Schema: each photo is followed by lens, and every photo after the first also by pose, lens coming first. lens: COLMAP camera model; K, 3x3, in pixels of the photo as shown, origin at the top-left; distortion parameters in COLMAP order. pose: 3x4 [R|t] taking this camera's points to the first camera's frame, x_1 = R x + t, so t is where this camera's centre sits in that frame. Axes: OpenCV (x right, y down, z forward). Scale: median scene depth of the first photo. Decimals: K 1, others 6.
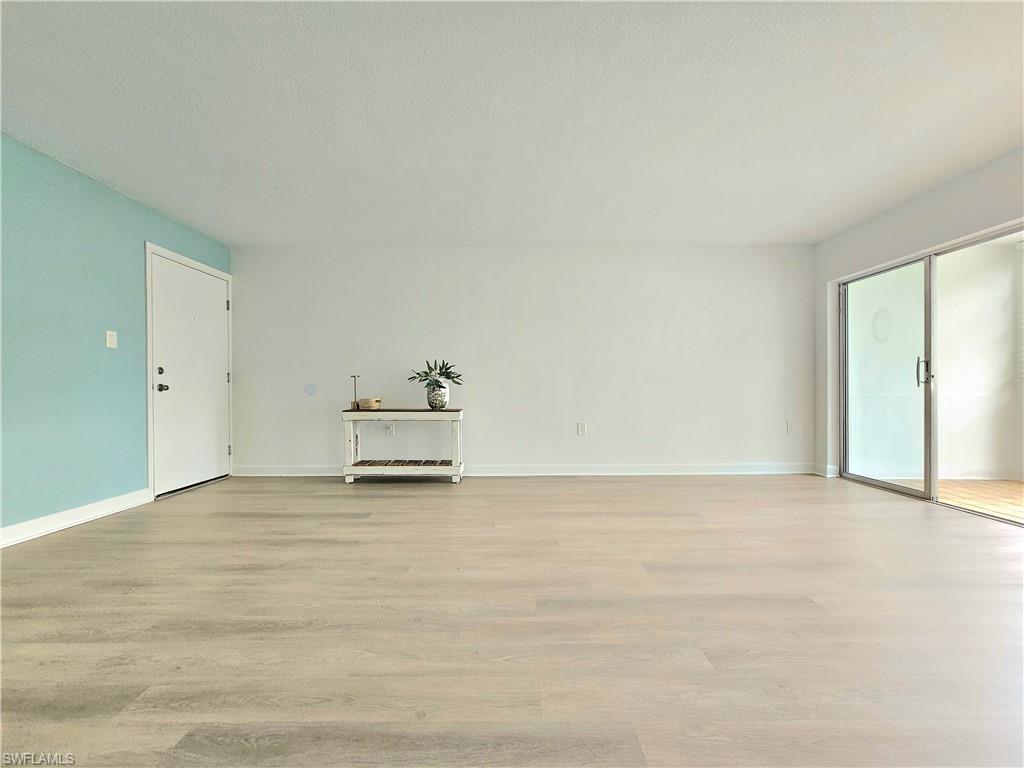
lens RADIAL K [[423.1, 0, 532.6], [0, 423.1, 383.3], [0, 0, 1]] dist [-0.002931, 0.002538]
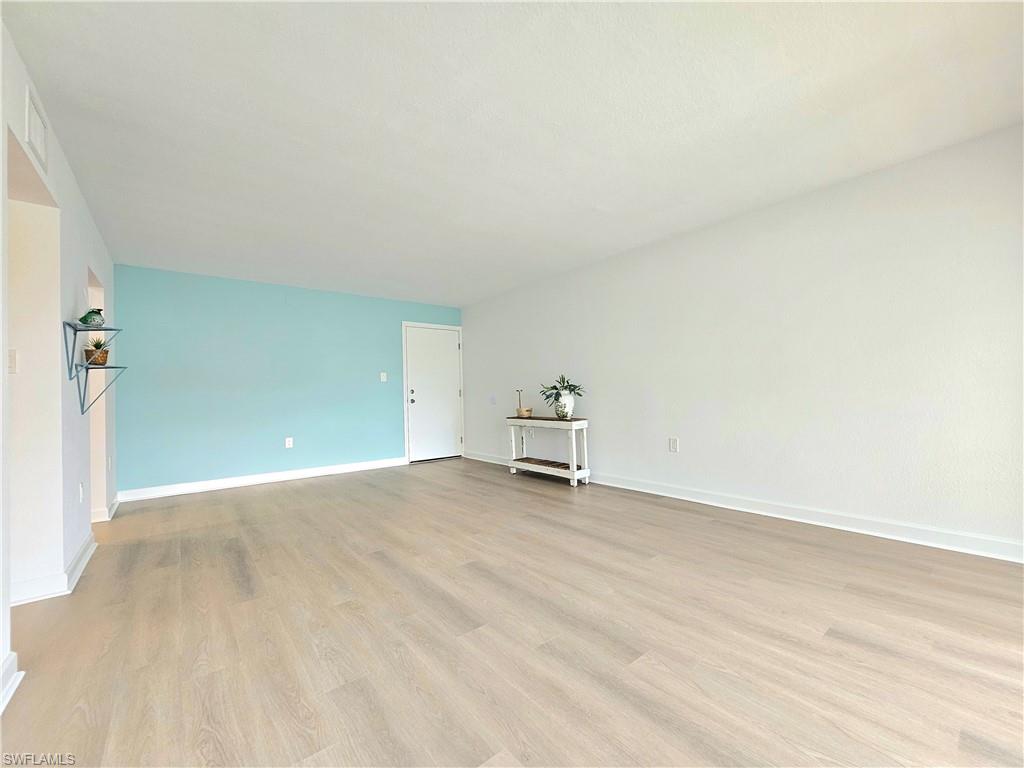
lens RADIAL K [[423.1, 0, 503.1], [0, 423.1, 385.5], [0, 0, 1]] dist [-0.002931, 0.002538]
pose [[0.613049, -0.029788, -0.789483, 0.752398], [0.025958, 0.999509, -0.017555, -0.015004], [0.789618, -0.009731, 0.613521, 0.223915]]
